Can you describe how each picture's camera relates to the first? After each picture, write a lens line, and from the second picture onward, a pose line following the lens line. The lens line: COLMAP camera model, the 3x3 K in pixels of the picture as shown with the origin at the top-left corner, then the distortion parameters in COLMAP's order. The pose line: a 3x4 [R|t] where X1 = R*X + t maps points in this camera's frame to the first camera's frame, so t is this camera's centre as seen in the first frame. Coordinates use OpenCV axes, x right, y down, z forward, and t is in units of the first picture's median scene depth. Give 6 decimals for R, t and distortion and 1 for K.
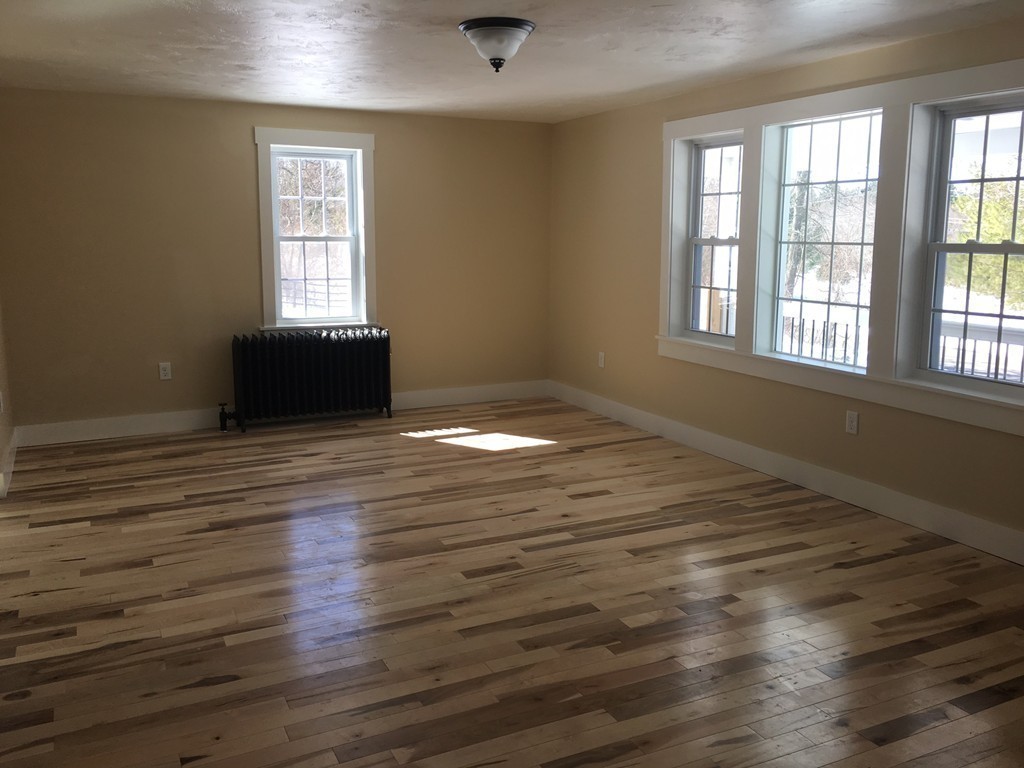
lens RADIAL K [[867.2, 0, 511.4], [0, 867.2, 380.3], [0, 0, 1]] dist [0.071379, -0.084126]
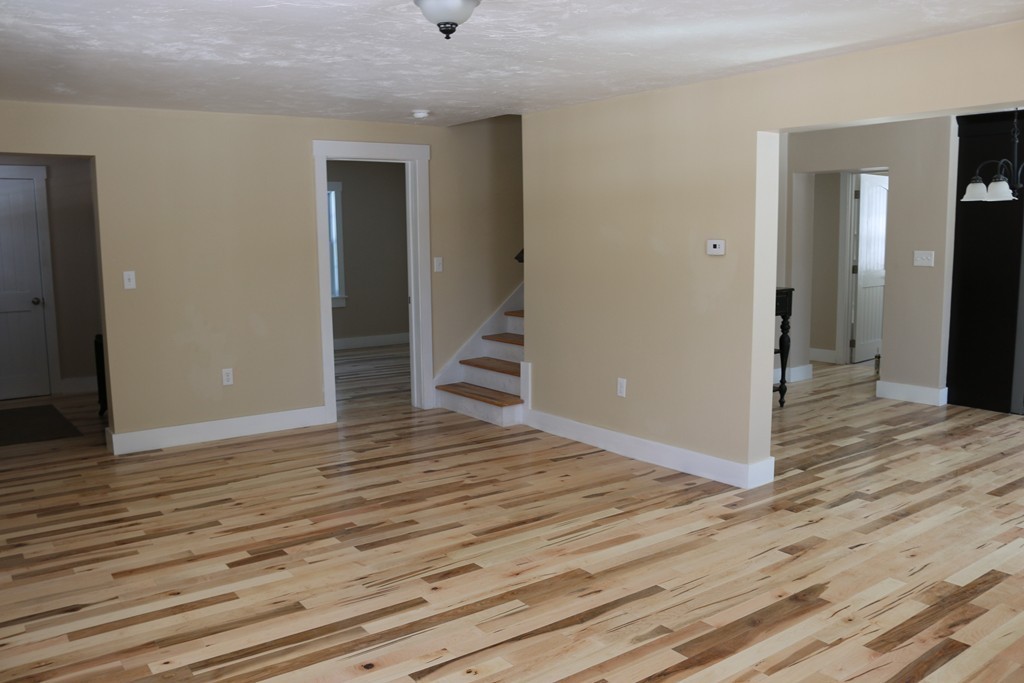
lens RADIAL K [[838.7, 0, 515.2], [0, 838.7, 336.4], [0, 0, 1]] dist [-0.160804, 0.124283]
pose [[-0.984922, 0.032317, -0.169954, 0.055354], [-0.019164, 0.955971, 0.292835, -0.297307], [0.171935, 0.291677, -0.940937, 1.696758]]
